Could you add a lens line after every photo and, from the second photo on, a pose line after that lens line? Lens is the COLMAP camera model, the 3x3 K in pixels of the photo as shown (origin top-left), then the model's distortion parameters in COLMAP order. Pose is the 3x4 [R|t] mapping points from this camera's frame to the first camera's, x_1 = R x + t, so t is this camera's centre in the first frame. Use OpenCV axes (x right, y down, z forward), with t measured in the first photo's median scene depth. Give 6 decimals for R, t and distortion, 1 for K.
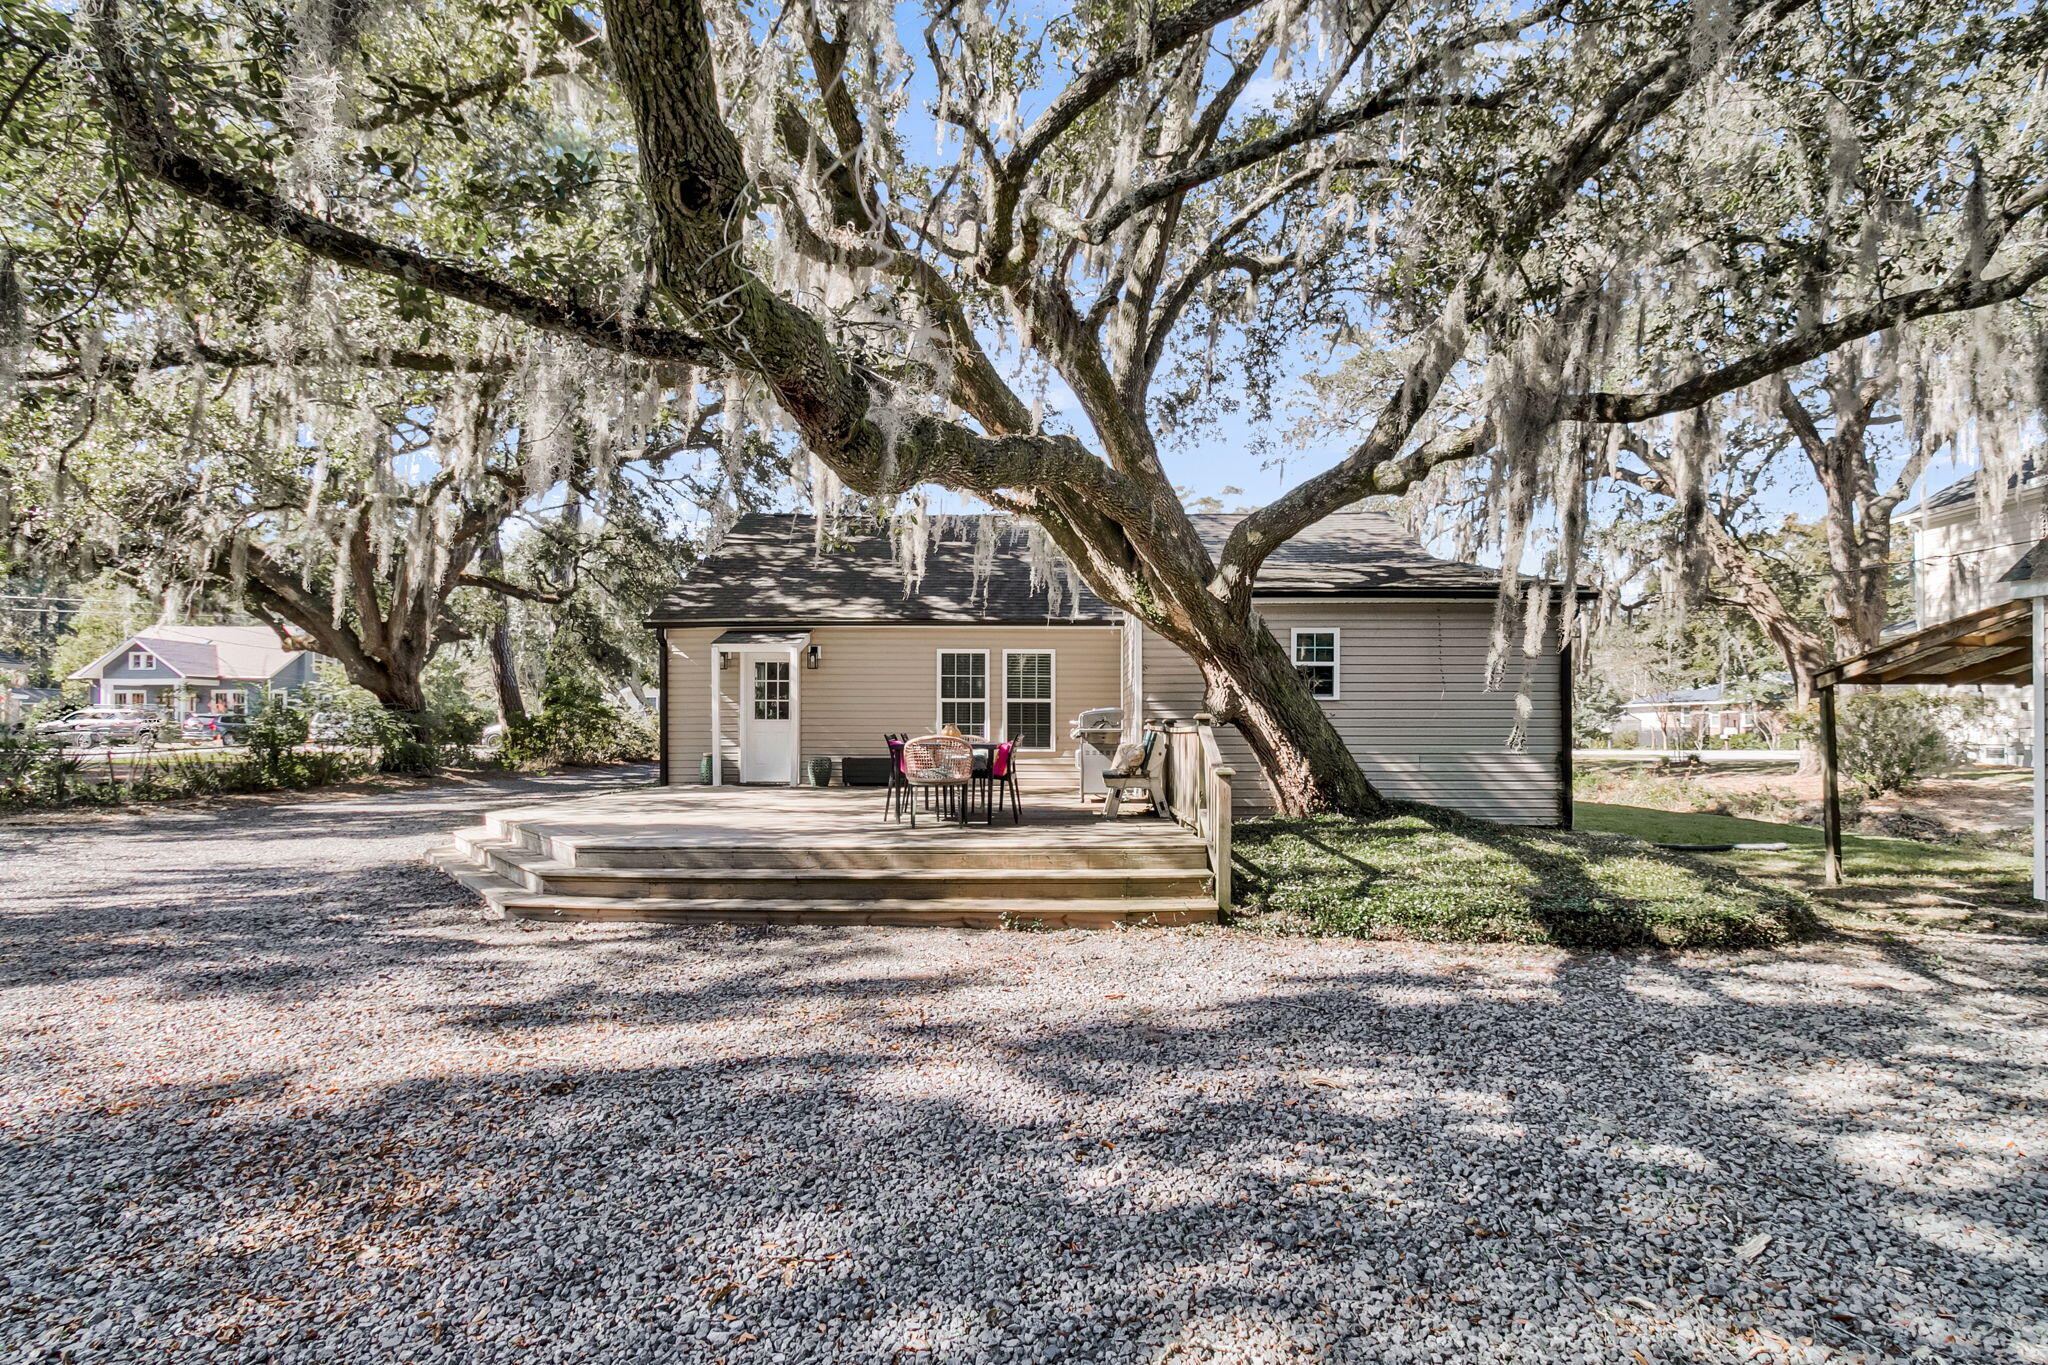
lens RADIAL K [[966.6, 0, 1033.1], [0, 966.6, 685.5], [0, 0, 1]] dist [0.001673, 0.000597]
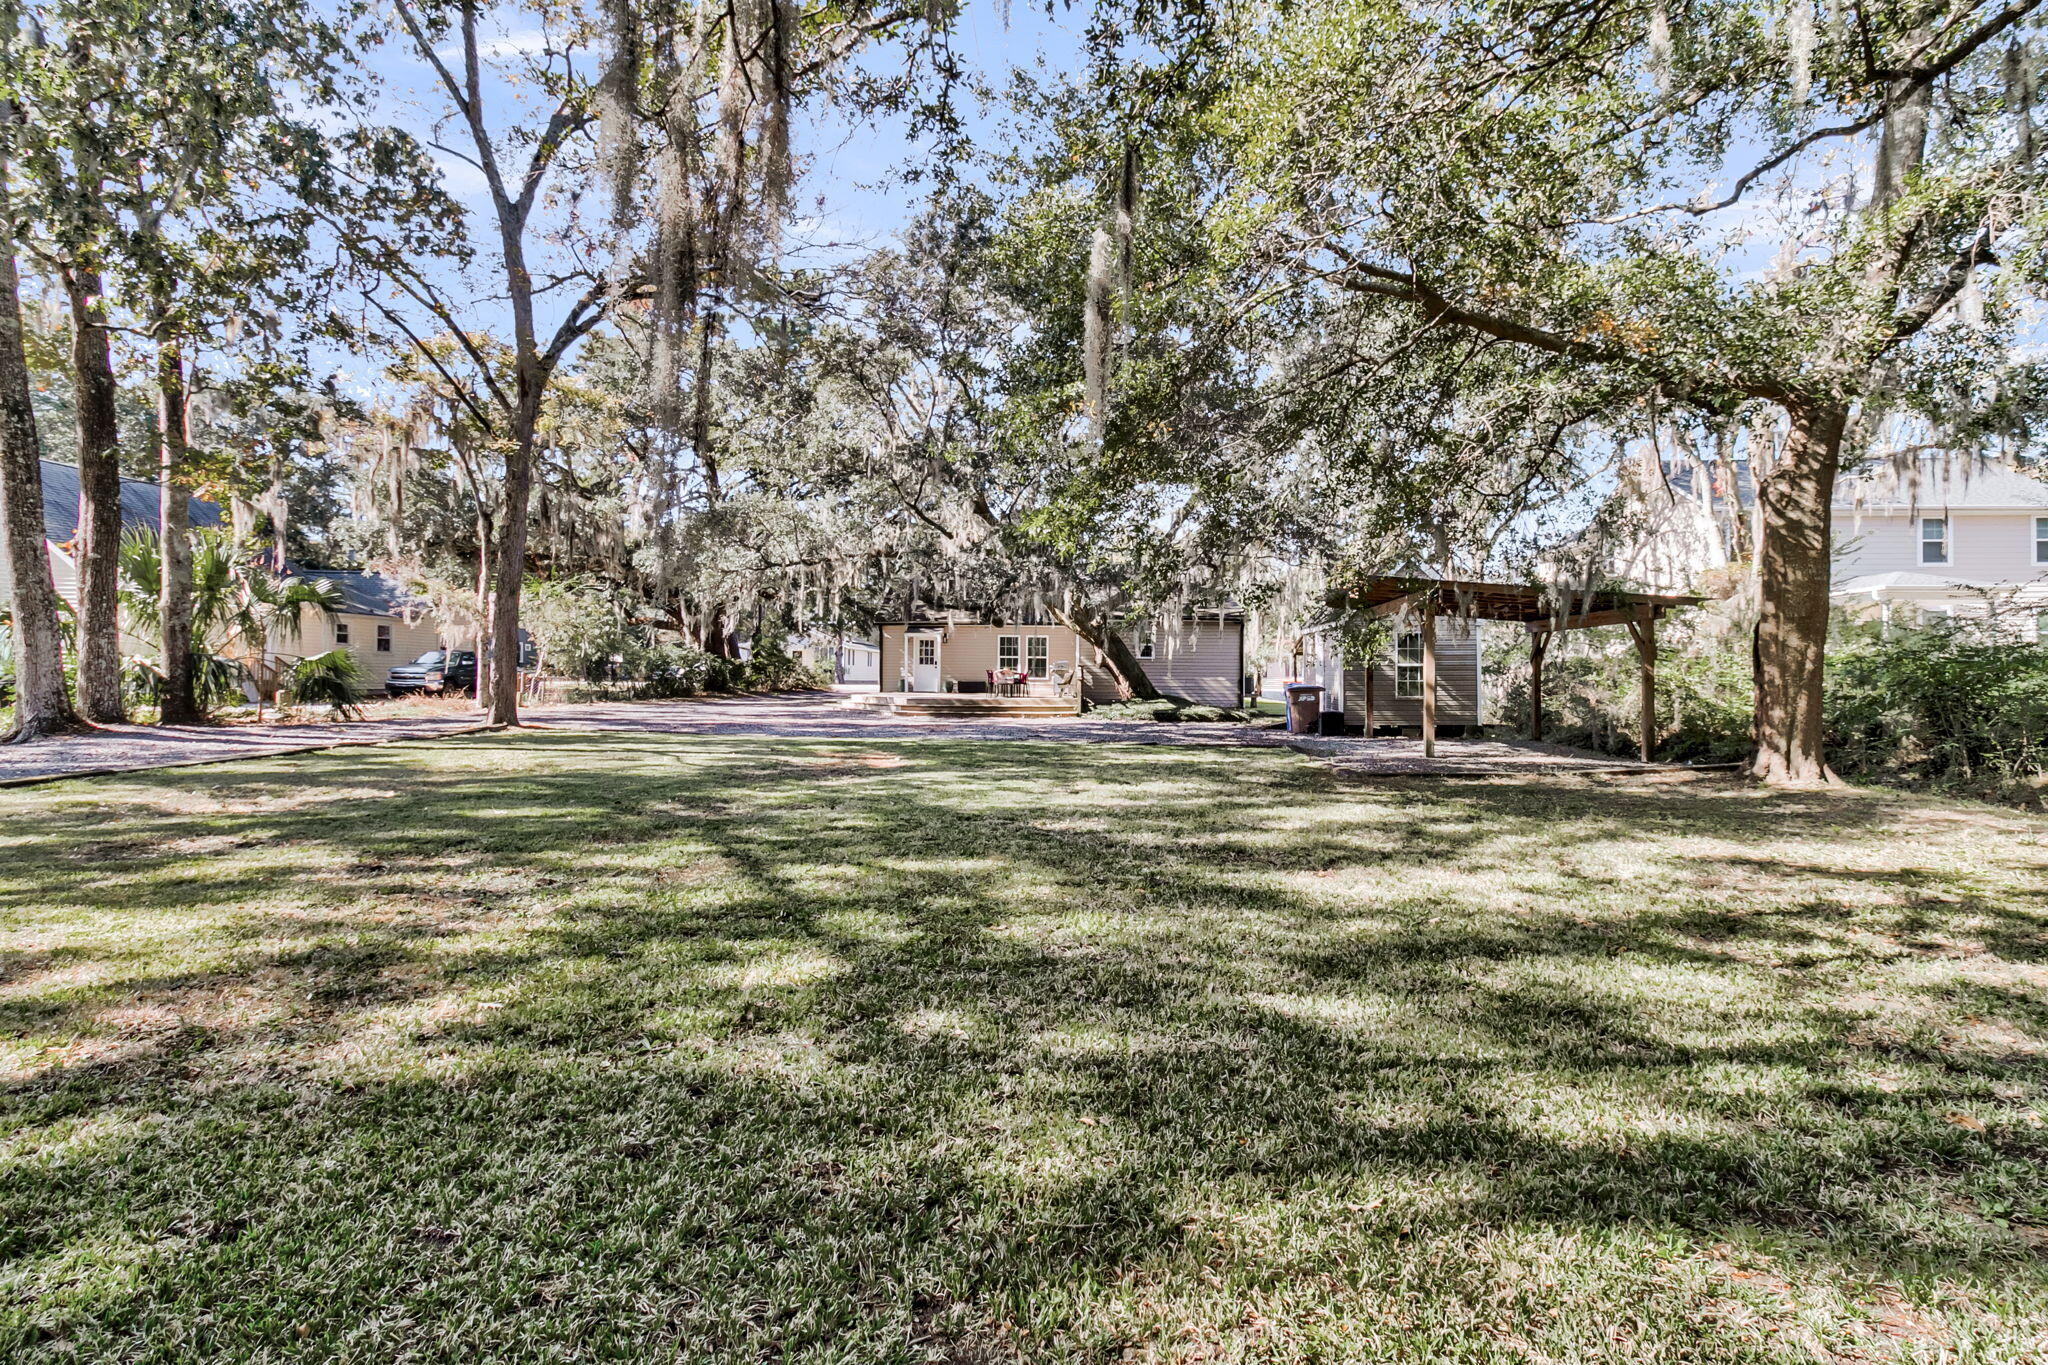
lens RADIAL K [[966.6, 0, 1033.1], [0, 966.6, 685.5], [0, 0, 1]] dist [0.001673, 0.000597]
pose [[0.999507, 0.008525, -0.030202, 0.069624], [-0.006853, 0.998460, 0.055055, -0.054289], [0.030625, -0.054820, 0.998026, -1.606982]]
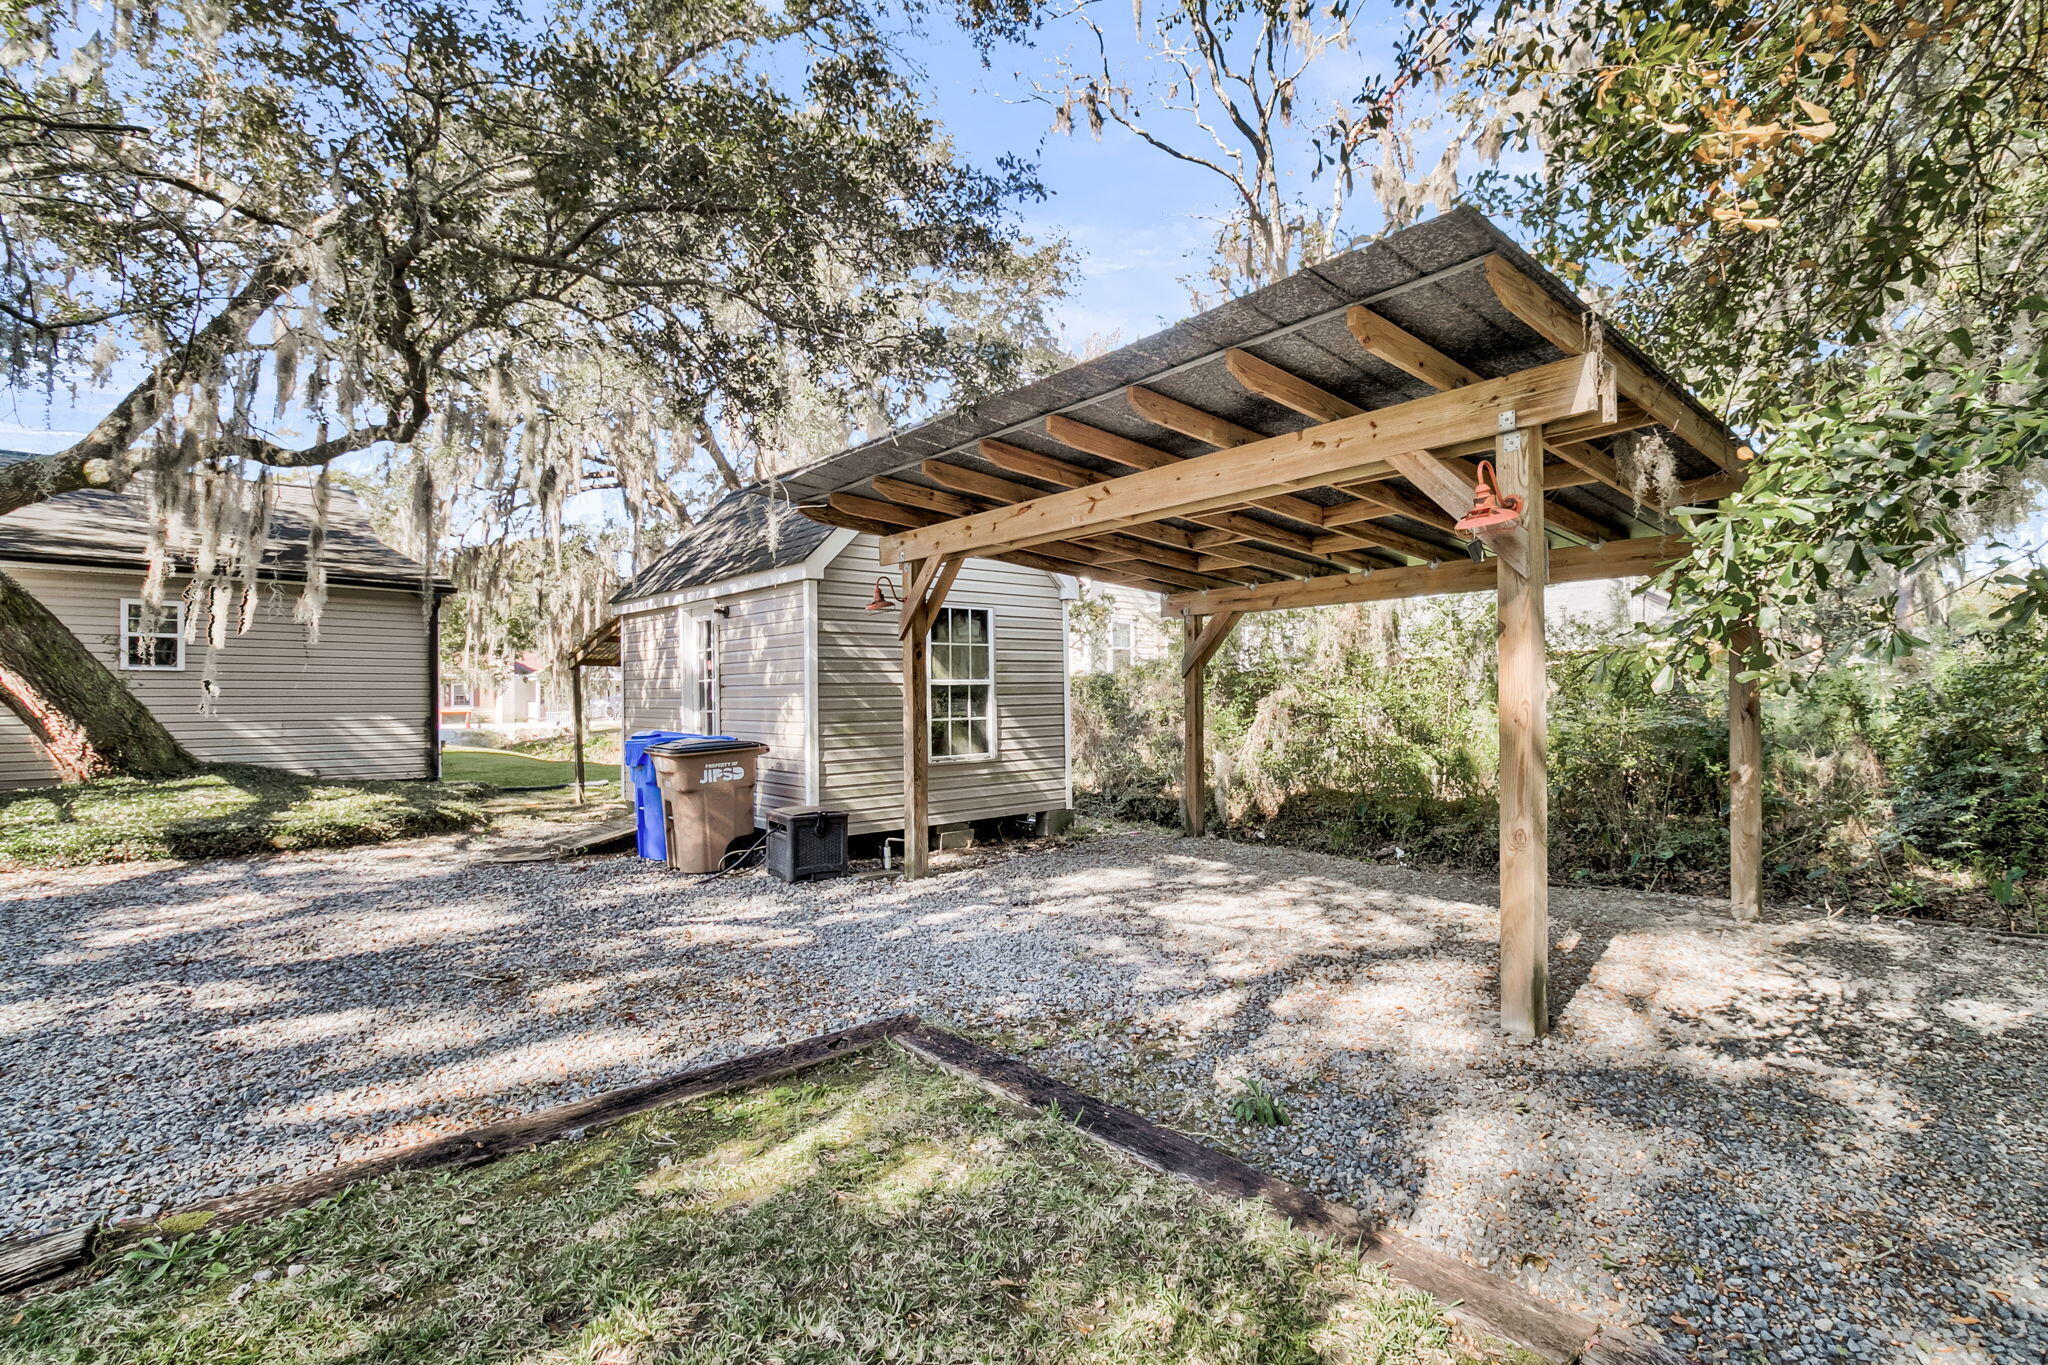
lens RADIAL K [[966.6, 0, 1033.1], [0, 966.6, 685.5], [0, 0, 1]] dist [0.001673, 0.000597]
pose [[0.701802, 0.006061, 0.712347, 0.214277], [-0.025601, 0.999532, 0.016718, -0.009566], [-0.711912, -0.029969, 0.701629, -0.379991]]
